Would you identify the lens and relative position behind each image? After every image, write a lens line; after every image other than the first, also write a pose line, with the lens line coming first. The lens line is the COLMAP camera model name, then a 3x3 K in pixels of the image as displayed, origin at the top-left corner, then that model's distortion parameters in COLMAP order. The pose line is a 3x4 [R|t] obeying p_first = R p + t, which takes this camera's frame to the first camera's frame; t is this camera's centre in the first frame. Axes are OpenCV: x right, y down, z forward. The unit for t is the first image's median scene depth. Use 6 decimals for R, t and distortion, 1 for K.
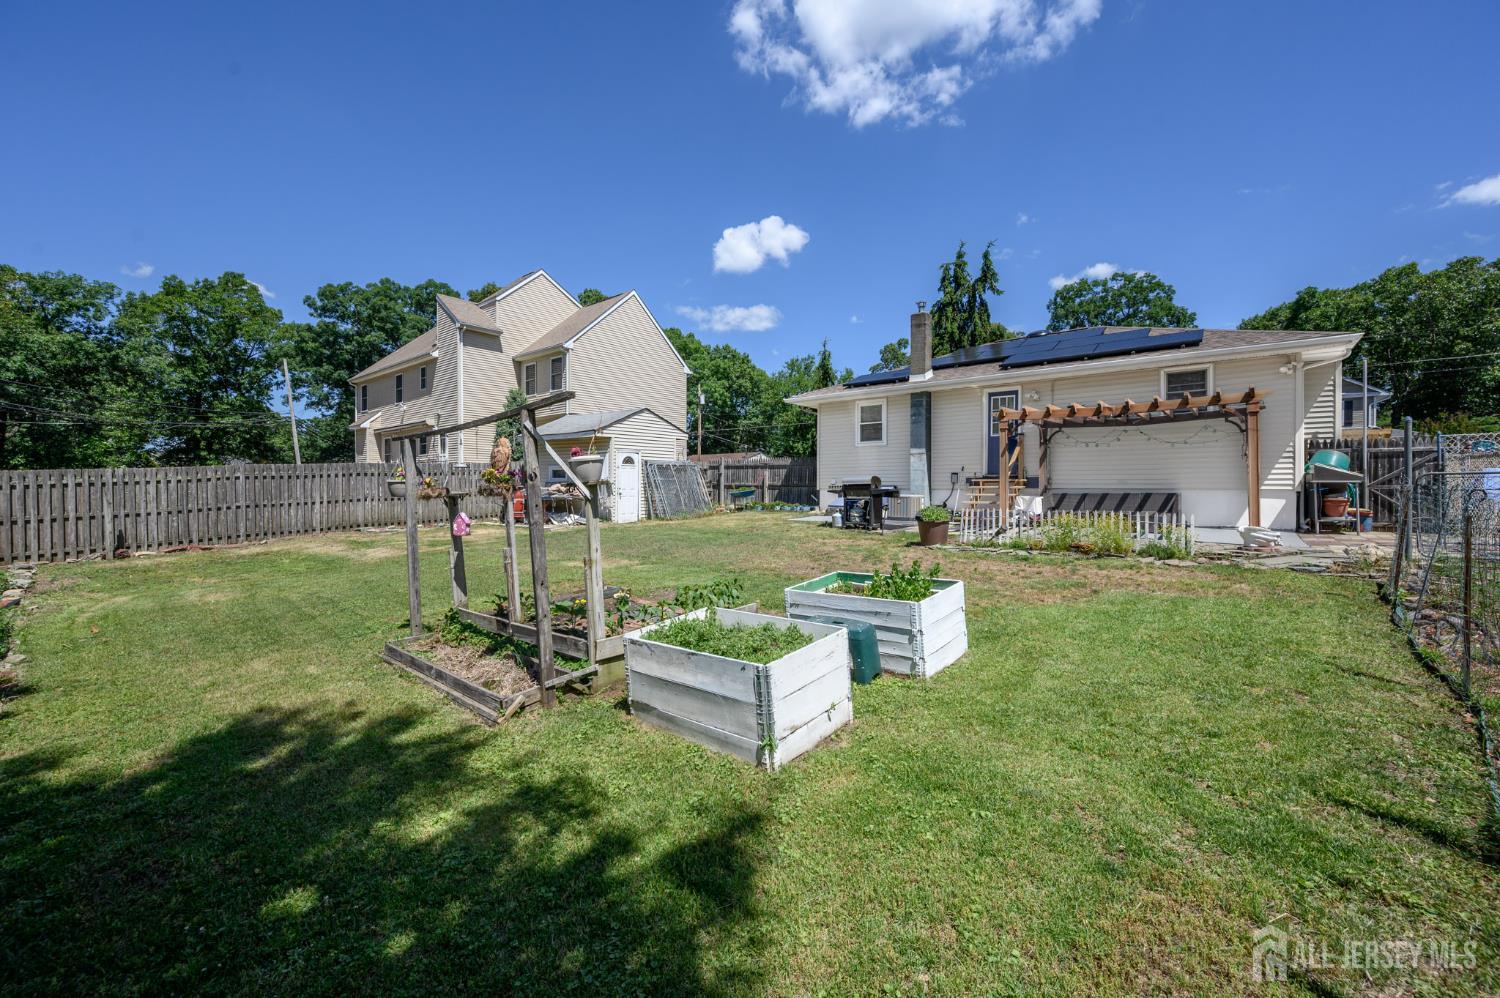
lens RADIAL K [[589.2, 0, 749.3], [0, 589.2, 495.2], [0, 0, 1]] dist [0.000213, 0.000207]
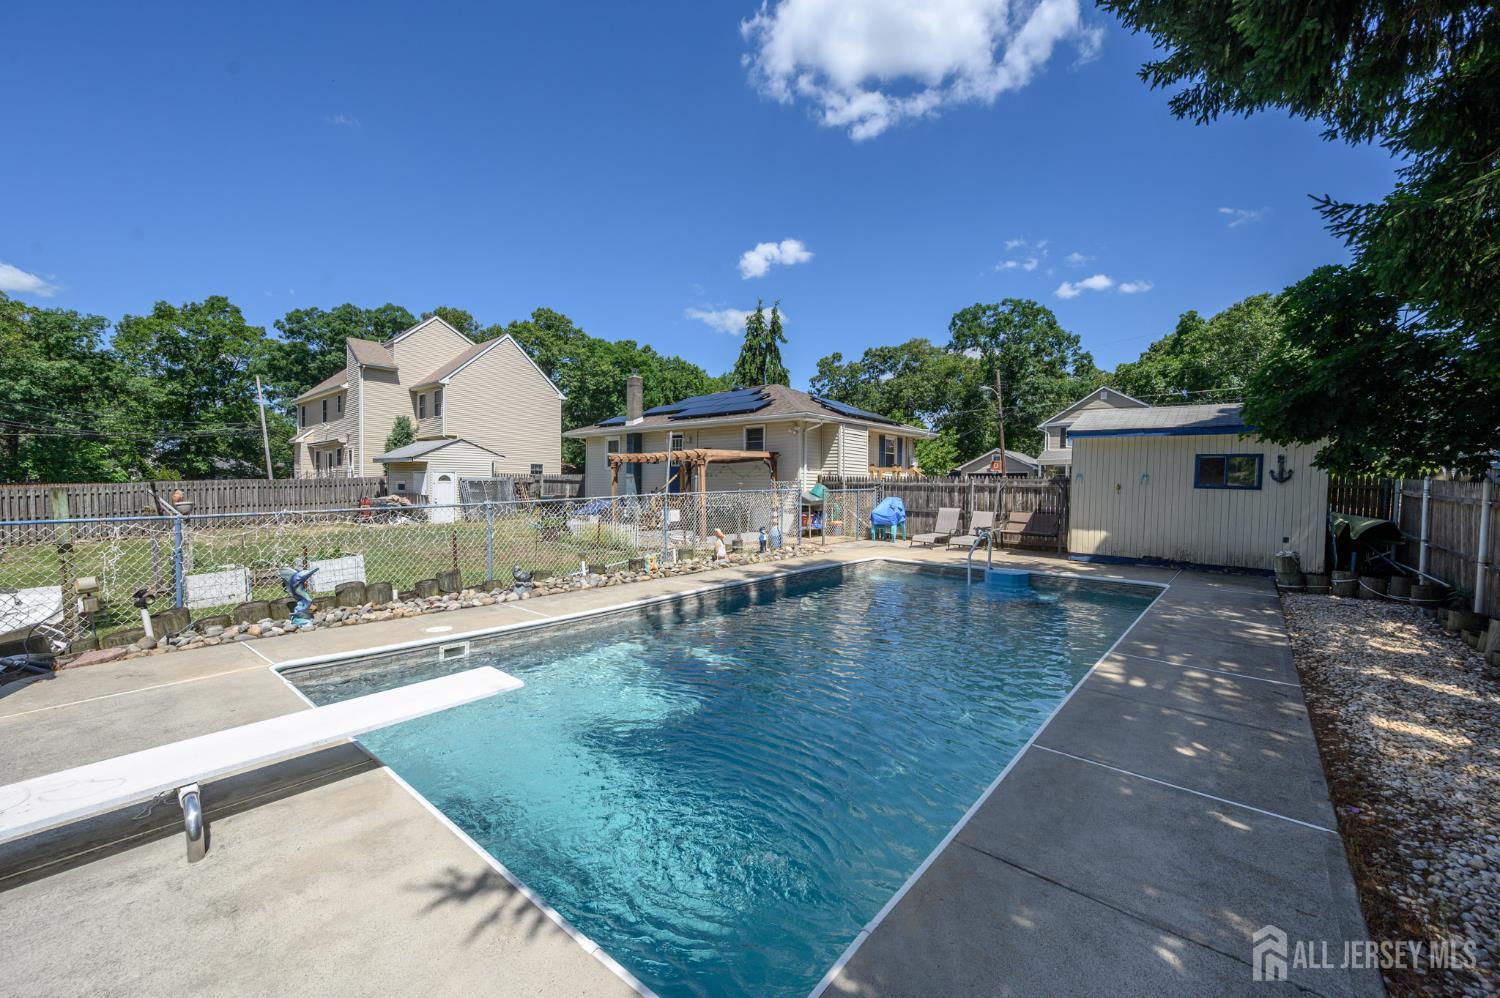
lens RADIAL K [[592.5, 0, 749.3], [0, 592.5, 498.1], [0, 0, 1]] dist [0.000685, 0.000094]
pose [[0.999701, 0.009691, -0.022434, 0.326050], [-0.009518, 0.999924, 0.007803, -0.018532], [0.022508, -0.007587, 0.999718, -0.218958]]
